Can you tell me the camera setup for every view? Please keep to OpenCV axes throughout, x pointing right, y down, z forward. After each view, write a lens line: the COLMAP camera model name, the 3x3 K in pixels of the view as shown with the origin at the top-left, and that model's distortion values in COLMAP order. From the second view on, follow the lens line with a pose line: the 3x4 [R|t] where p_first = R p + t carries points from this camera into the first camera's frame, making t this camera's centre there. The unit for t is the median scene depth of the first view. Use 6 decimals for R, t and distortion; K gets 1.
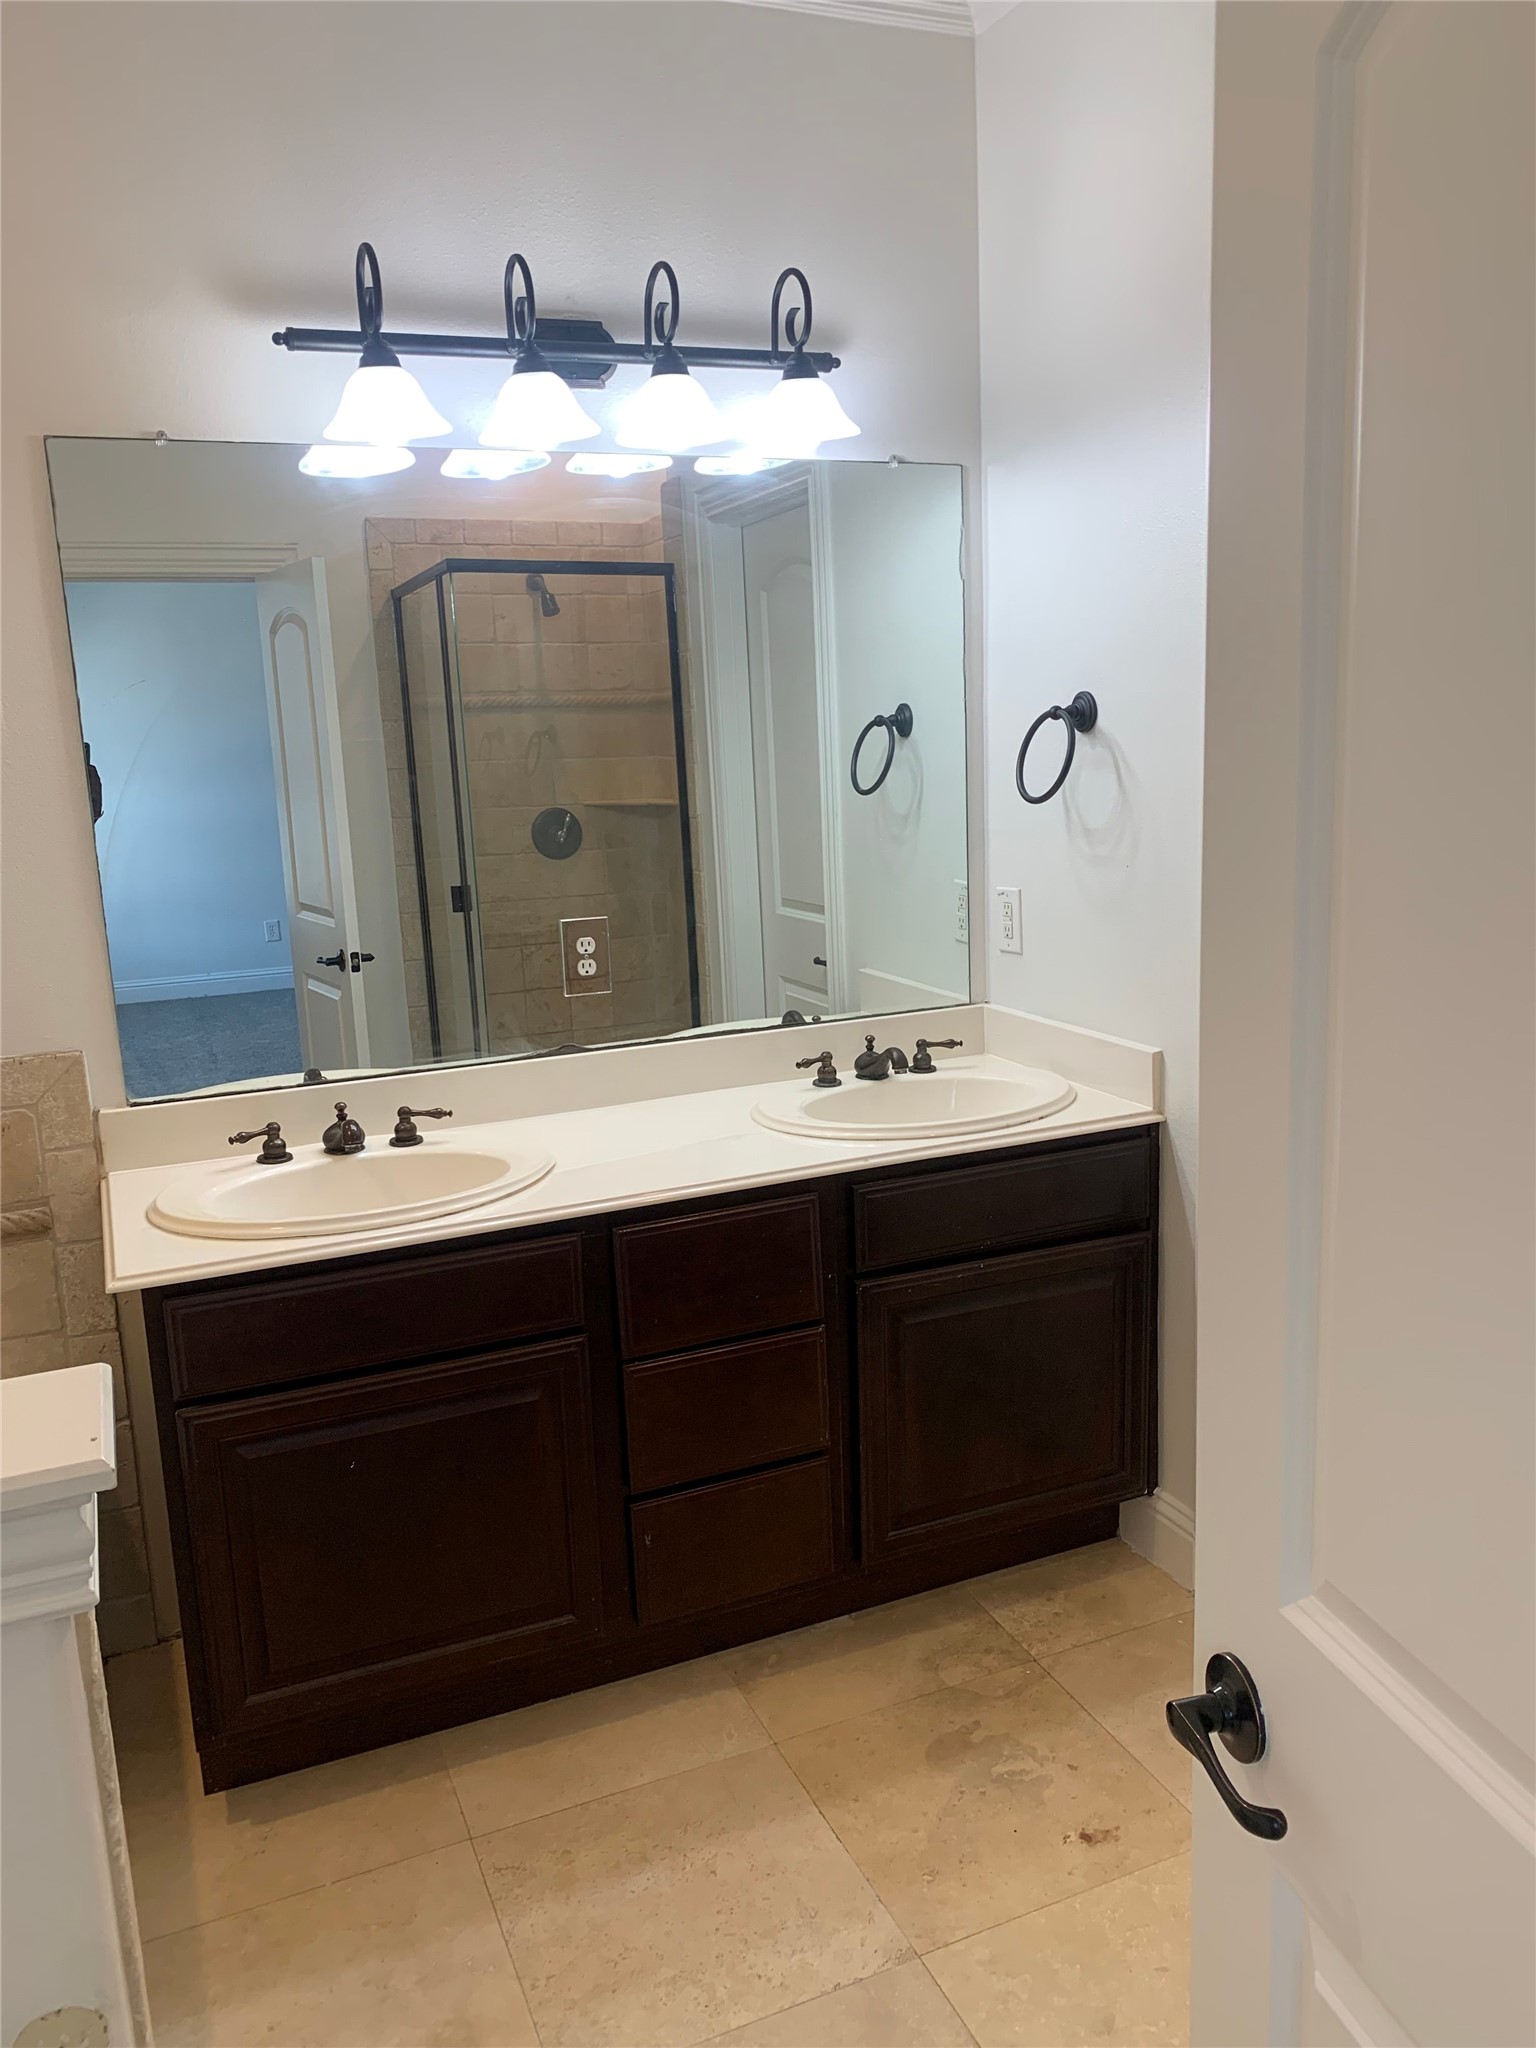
lens RADIAL K [[1591.7, 0, 777.3], [0, 1591.7, 1025.0], [0, 0, 1]] dist [-0.000093, -0.004769]
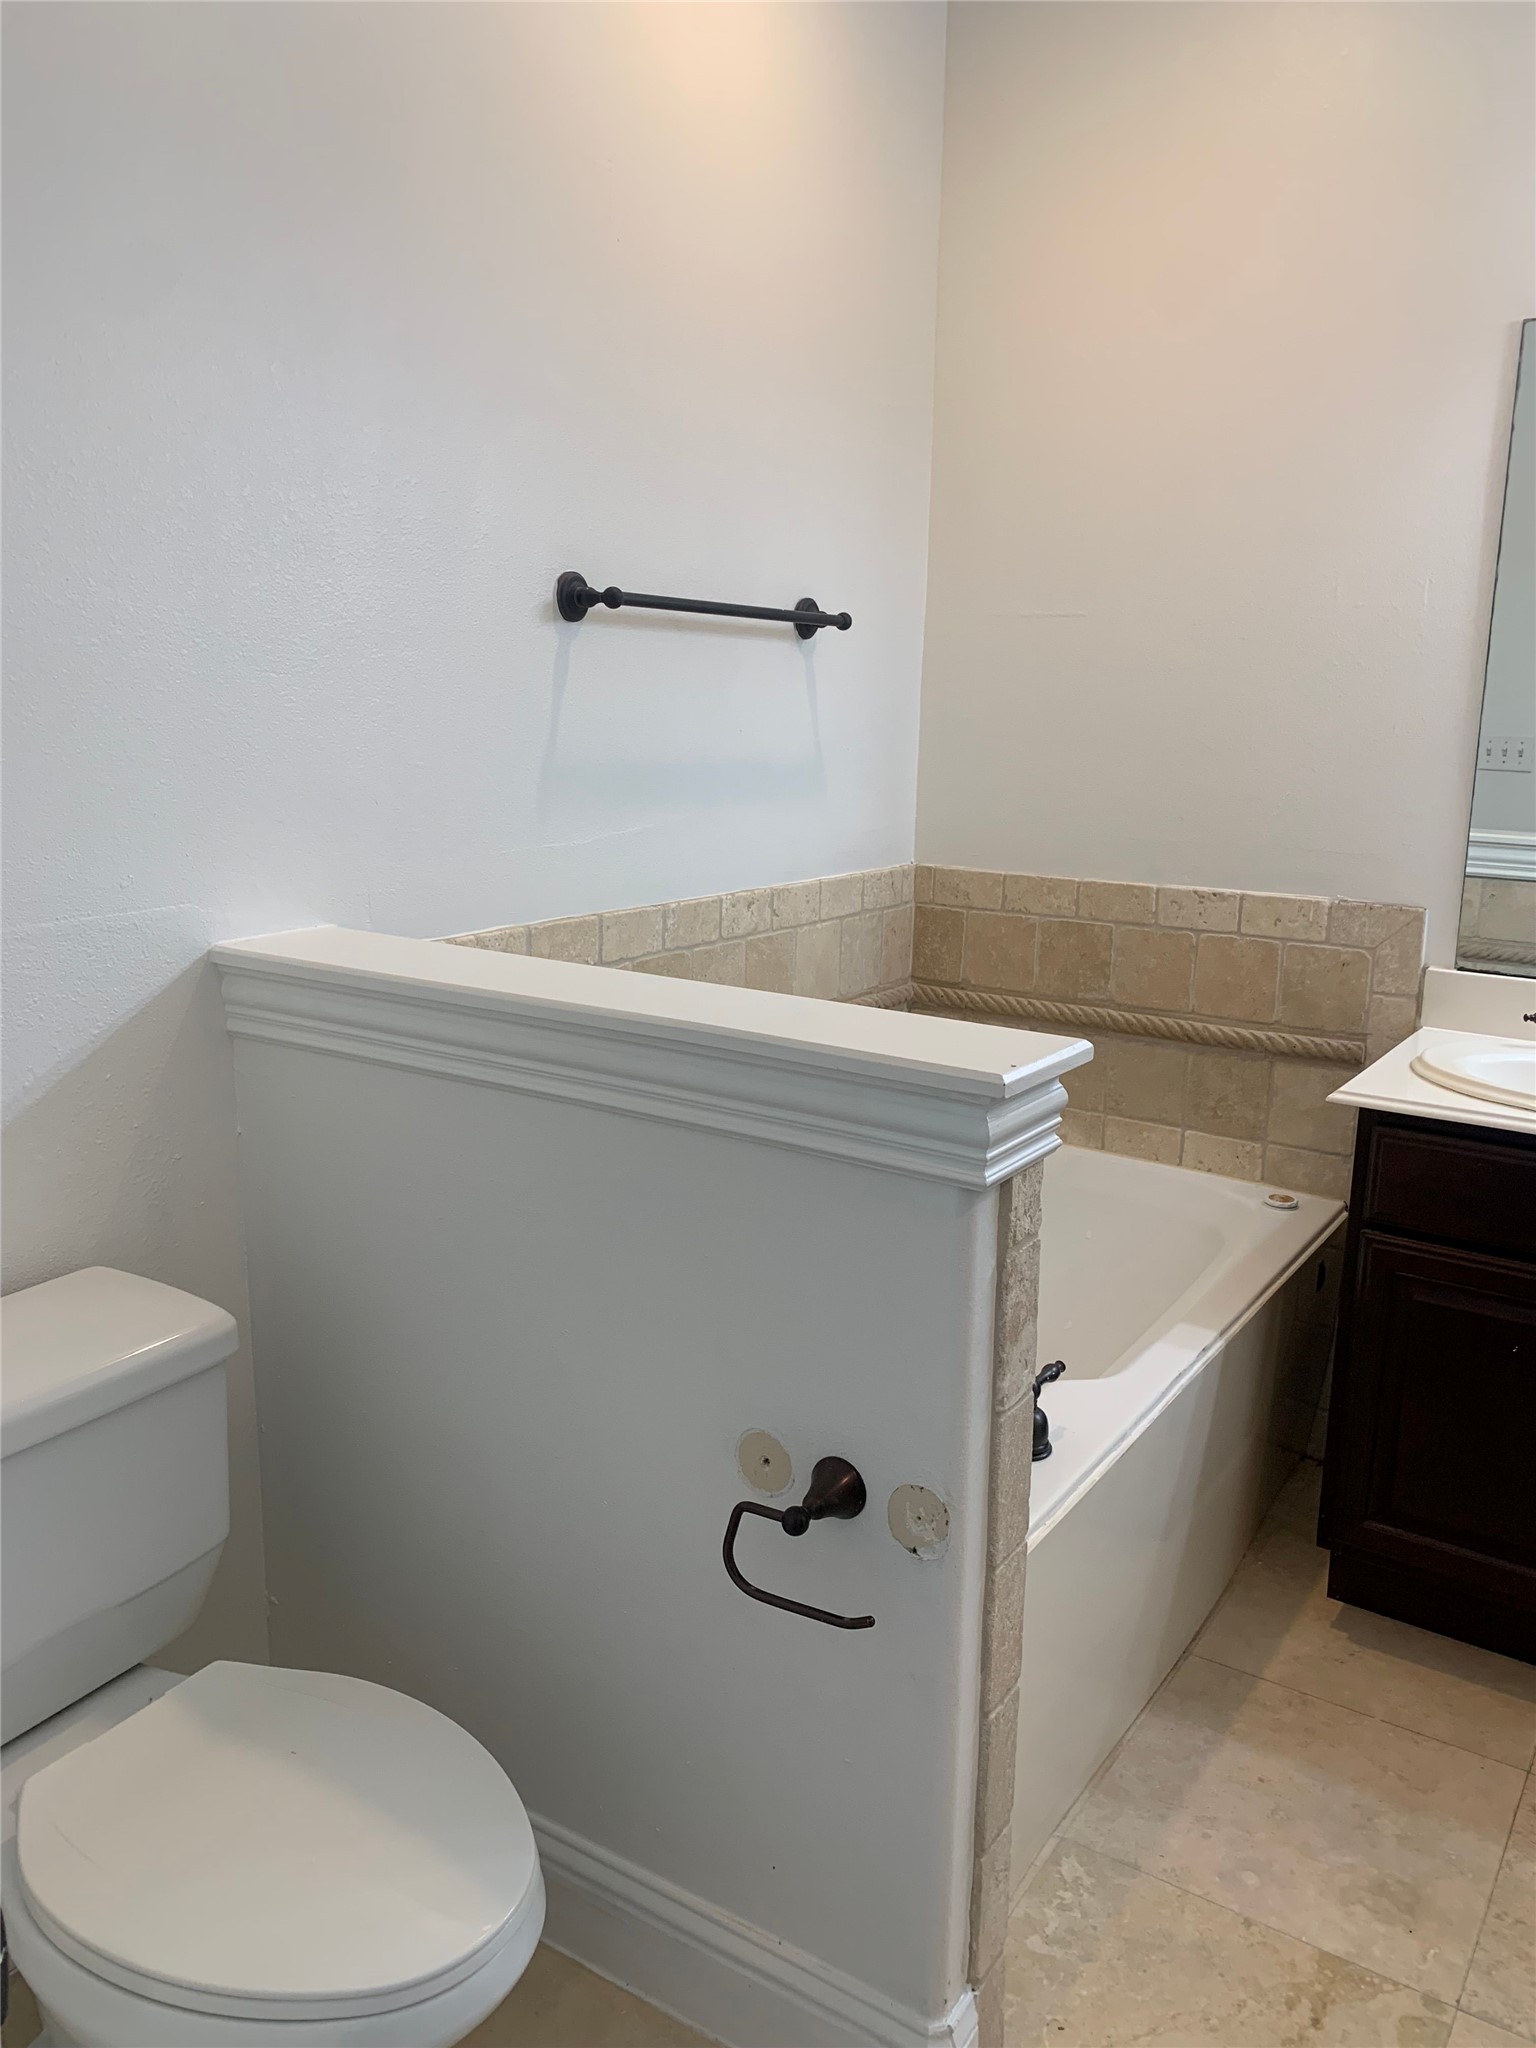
lens RADIAL K [[1591.7, 0, 777.3], [0, 1591.7, 1025.0], [0, 0, 1]] dist [-0.000093, -0.004769]
pose [[0.531345, 0.221143, -0.817782, 0.247074], [-0.205690, 0.970118, 0.128692, 0.048876], [0.821805, 0.099830, 0.560955, 0.054167]]
